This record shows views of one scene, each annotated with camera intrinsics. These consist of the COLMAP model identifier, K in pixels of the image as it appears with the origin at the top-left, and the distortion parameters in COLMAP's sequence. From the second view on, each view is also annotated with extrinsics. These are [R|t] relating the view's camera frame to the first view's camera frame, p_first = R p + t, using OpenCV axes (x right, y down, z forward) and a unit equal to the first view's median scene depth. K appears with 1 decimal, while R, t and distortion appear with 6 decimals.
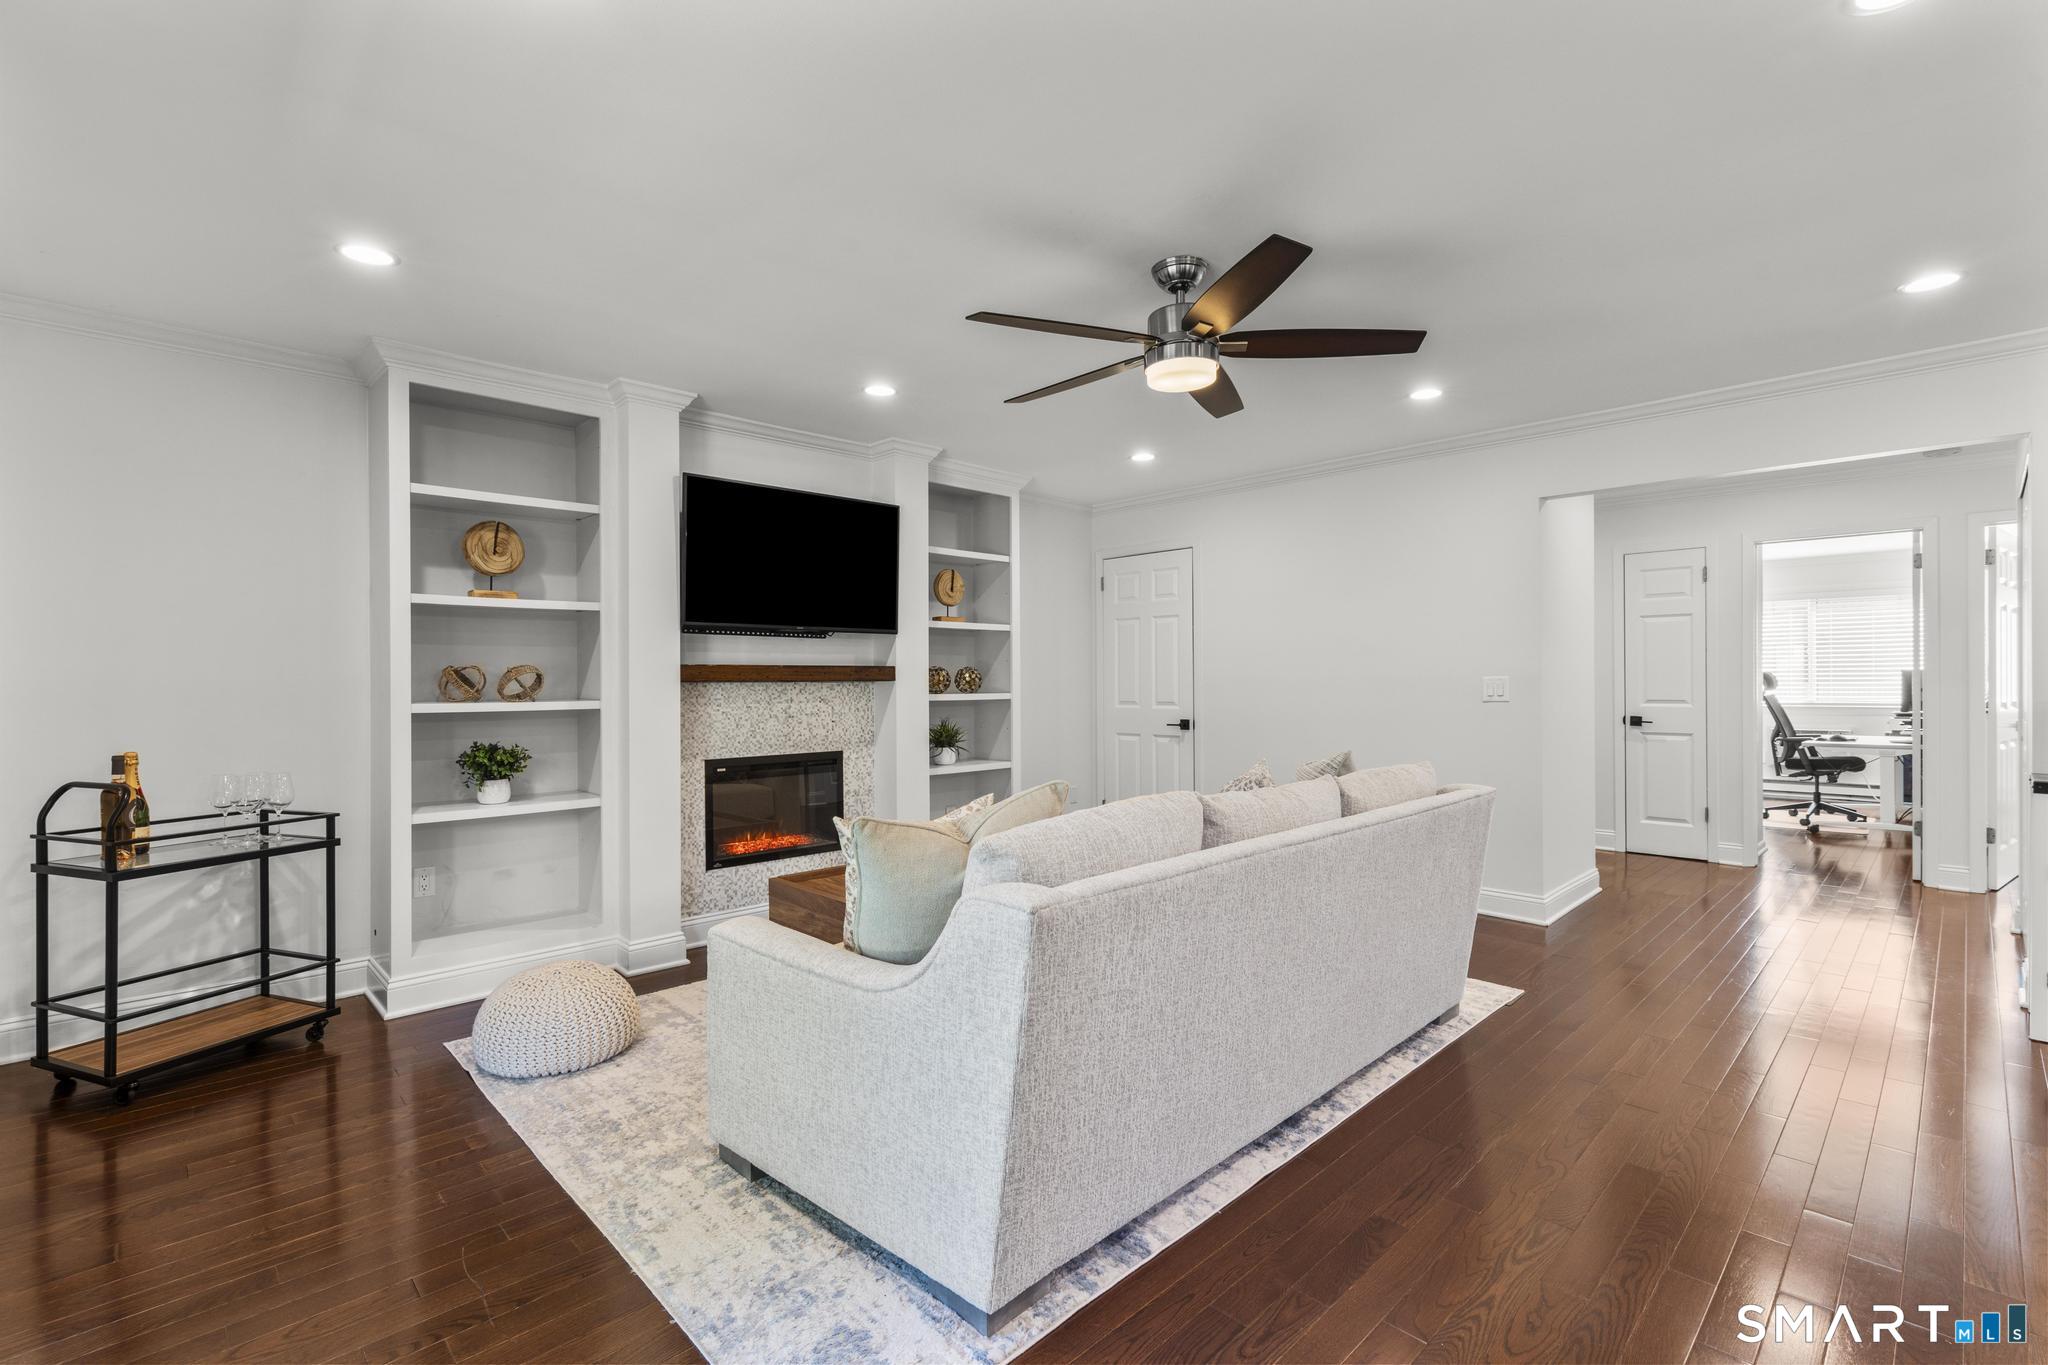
lens RADIAL K [[921.7, 0, 1023.3], [0, 921.7, 683.7], [0, 0, 1]] dist [-0.000322, 0.001336]
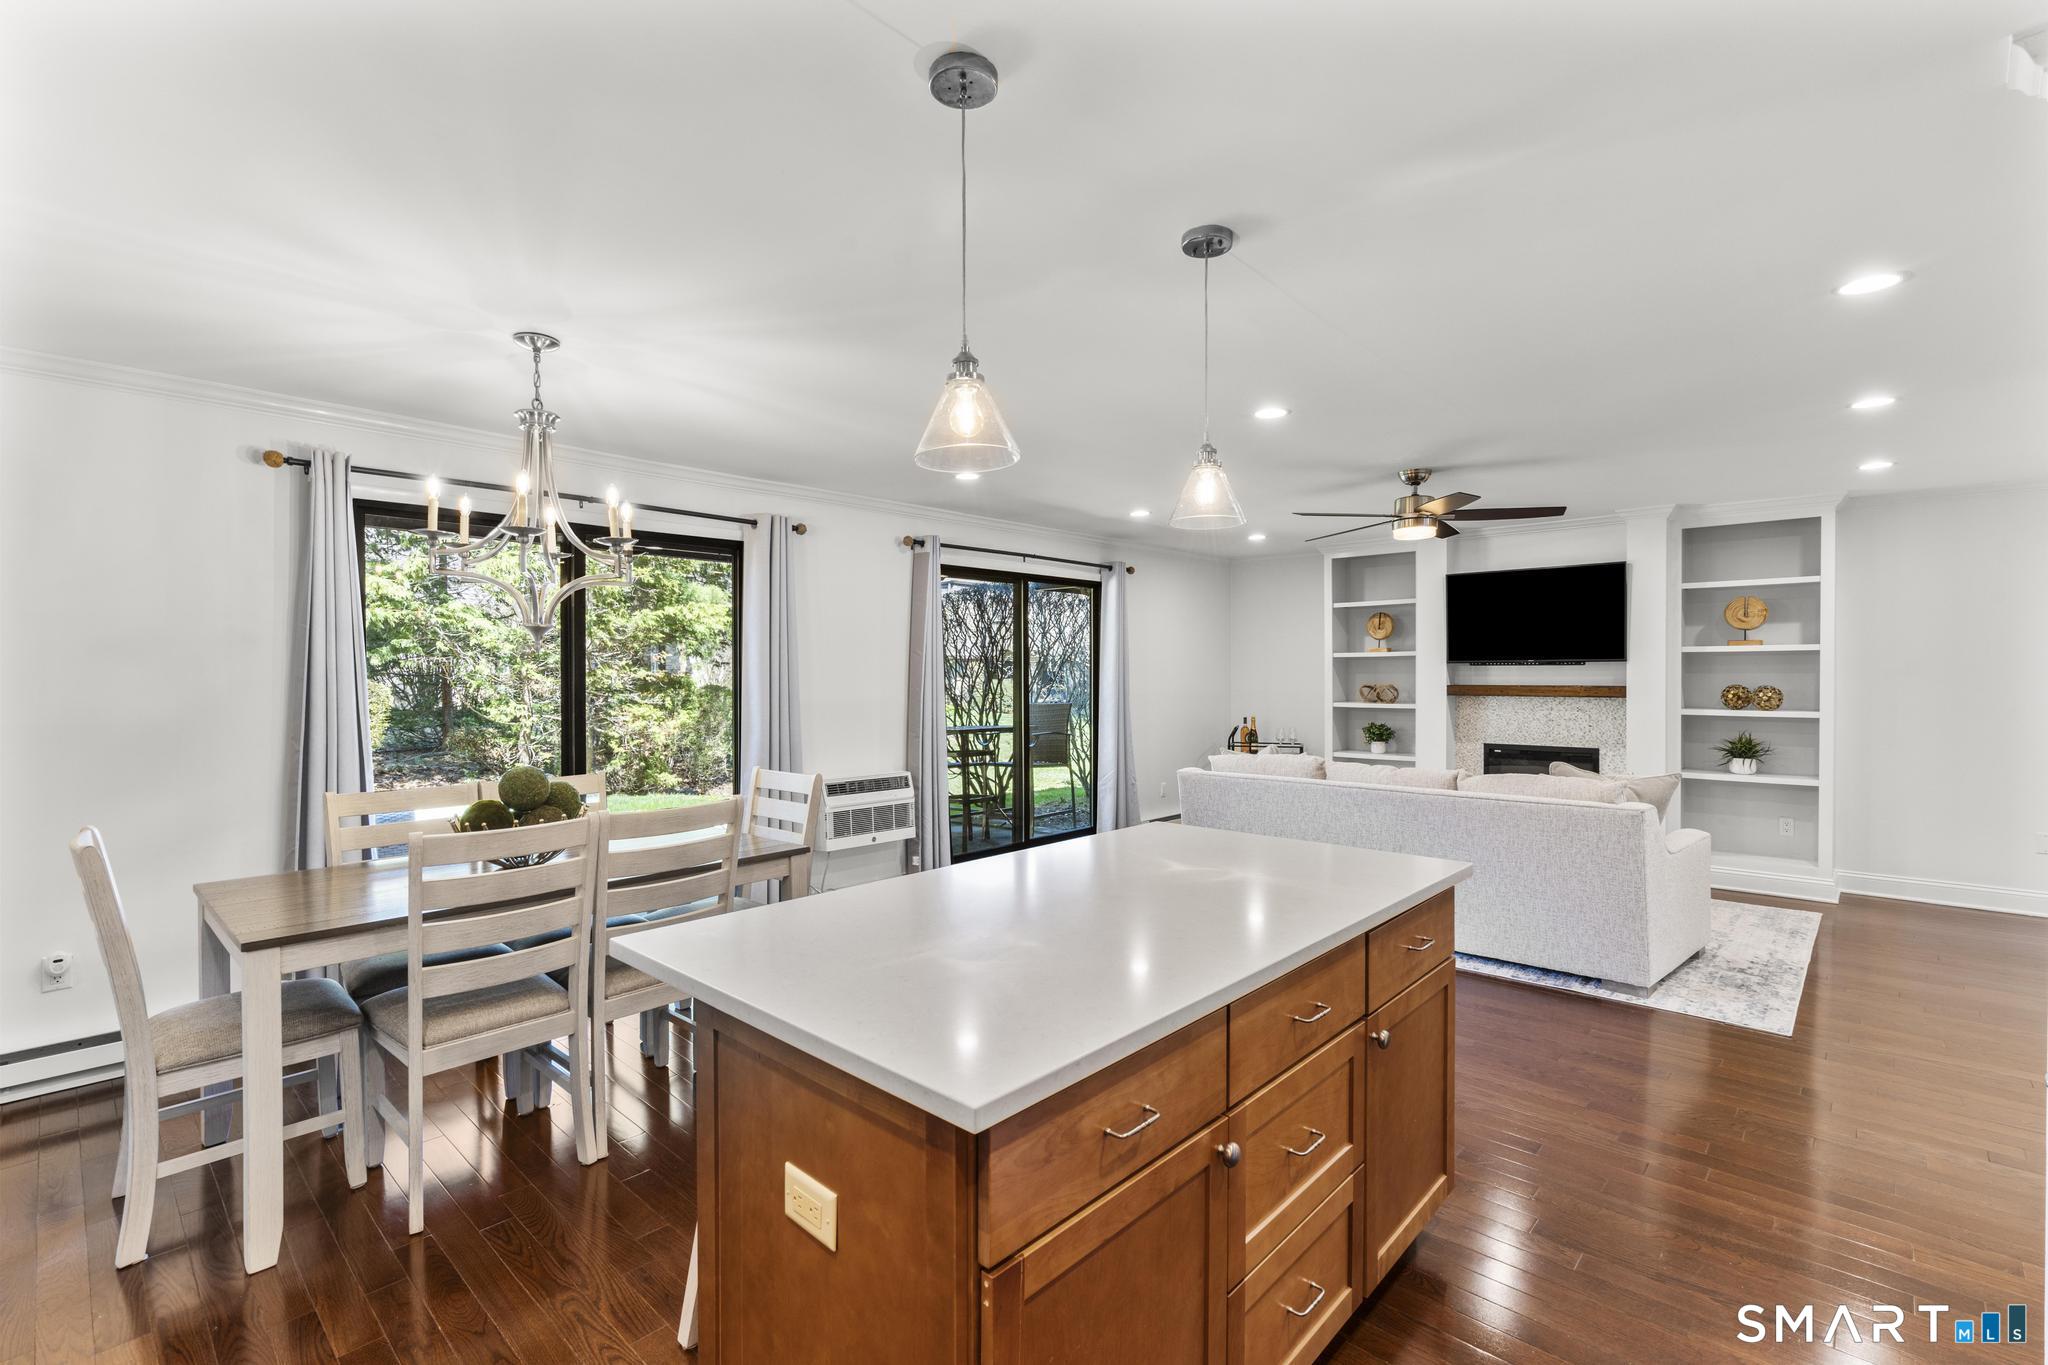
lens RADIAL K [[921.7, 0, 1018.8], [0, 921.7, 674.7], [0, 0, 1]] dist [-0.000322, 0.001336]
pose [[0.048617, 0.003665, -0.998811, 1.483905], [-0.005574, 0.999979, 0.003398, -0.046413], [0.998802, 0.005402, 0.048637, 0.121435]]
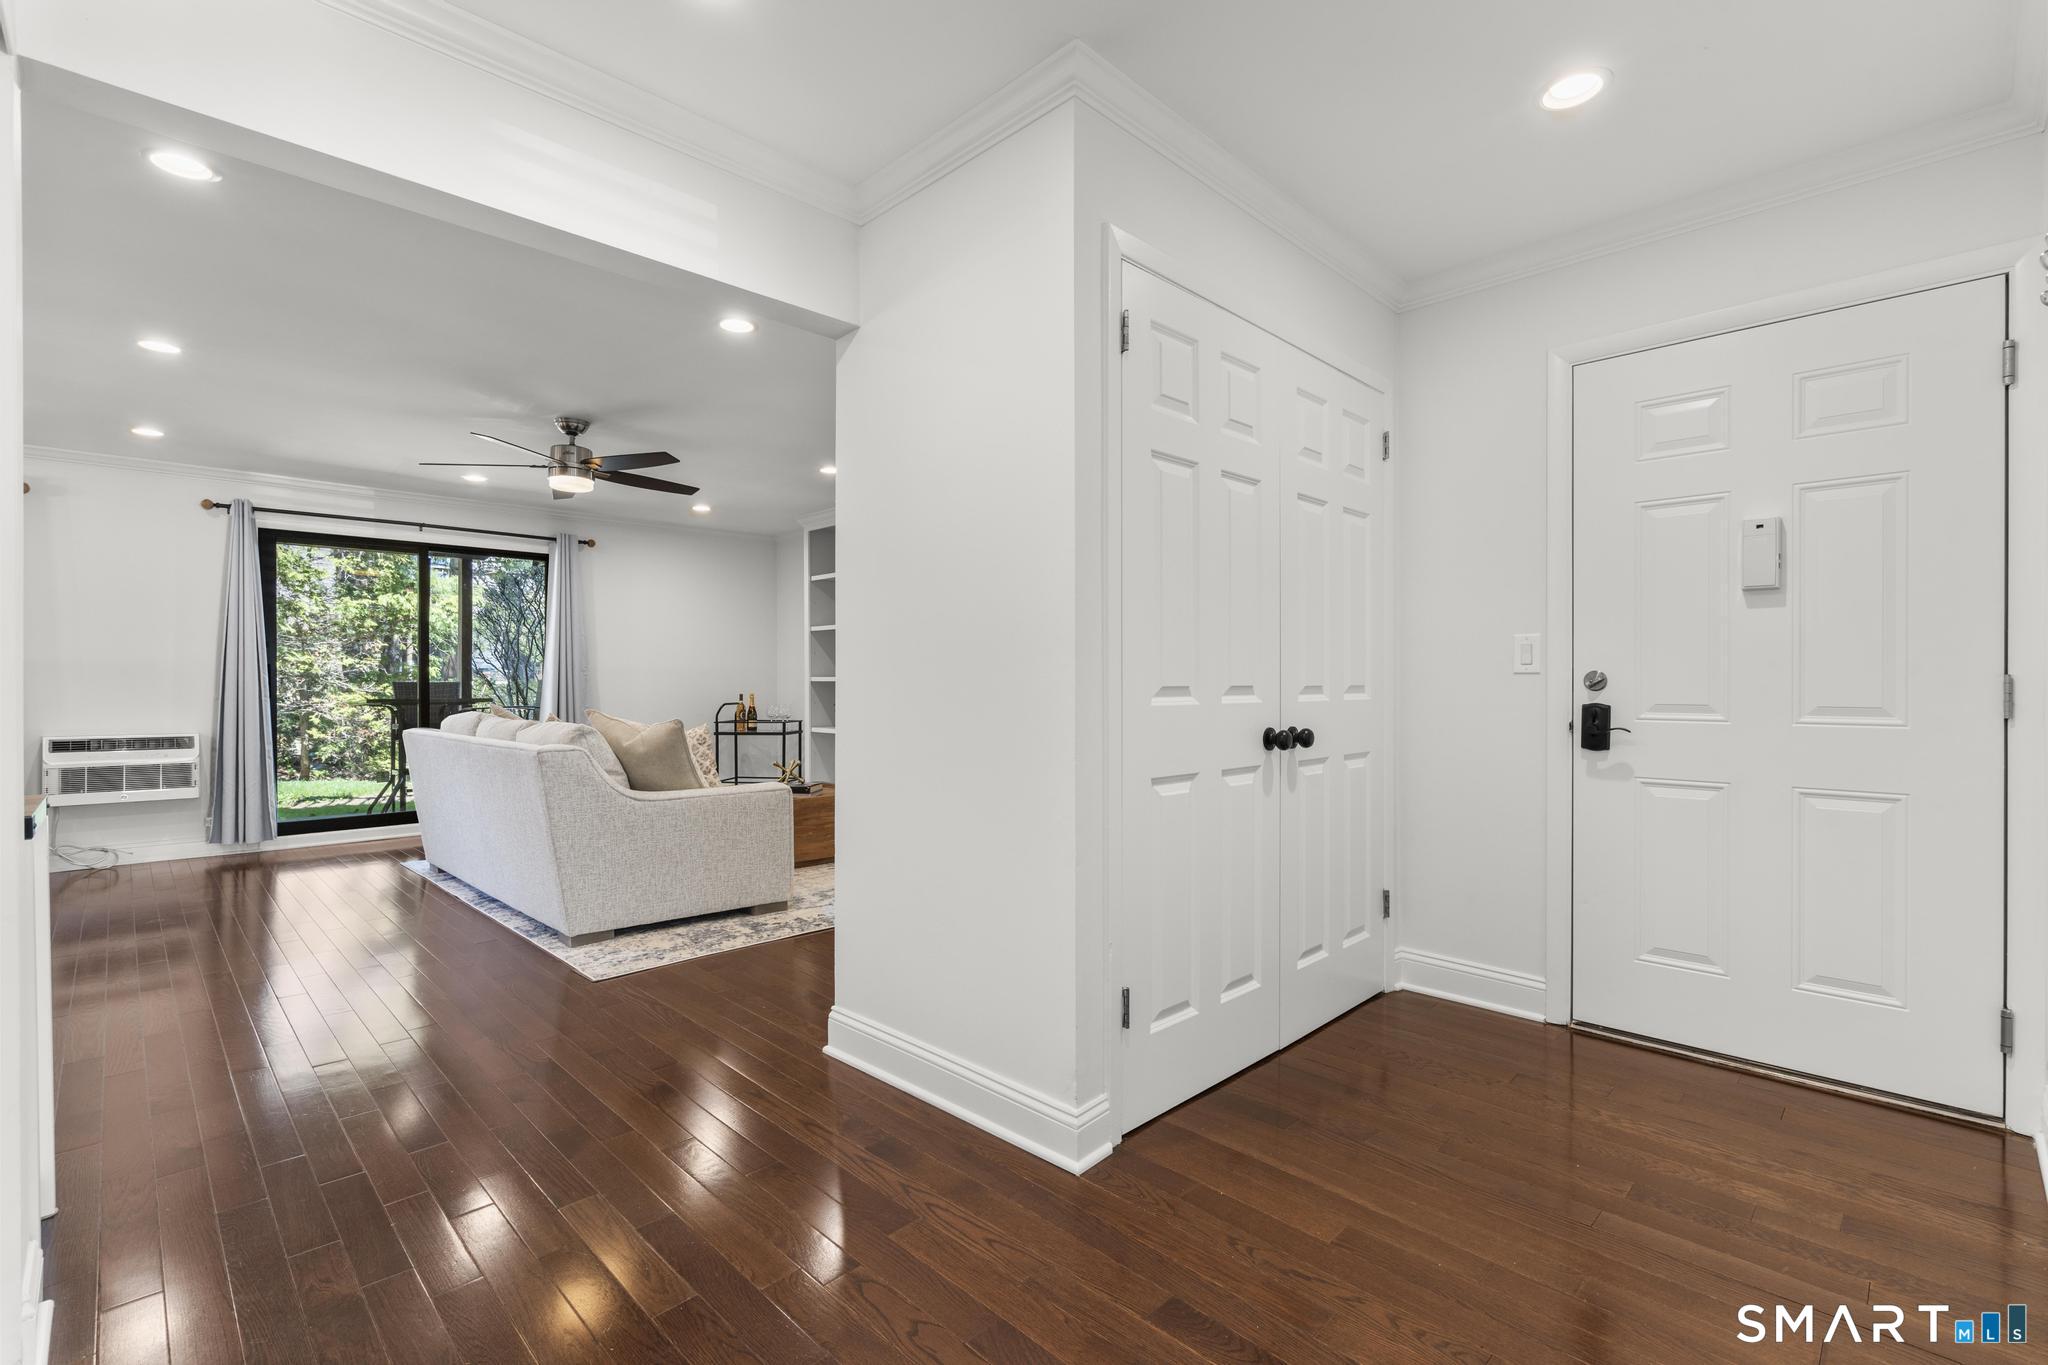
lens RADIAL K [[921.7, 0, 1009.5], [0, 921.7, 685.9], [0, 0, 1]] dist [-0.000322, 0.001336]
pose [[-0.001825, 0.005393, -0.999984, 1.487774], [-0.006539, 0.999964, 0.005405, 0.027306], [0.999977, 0.006549, -0.001790, 1.424585]]
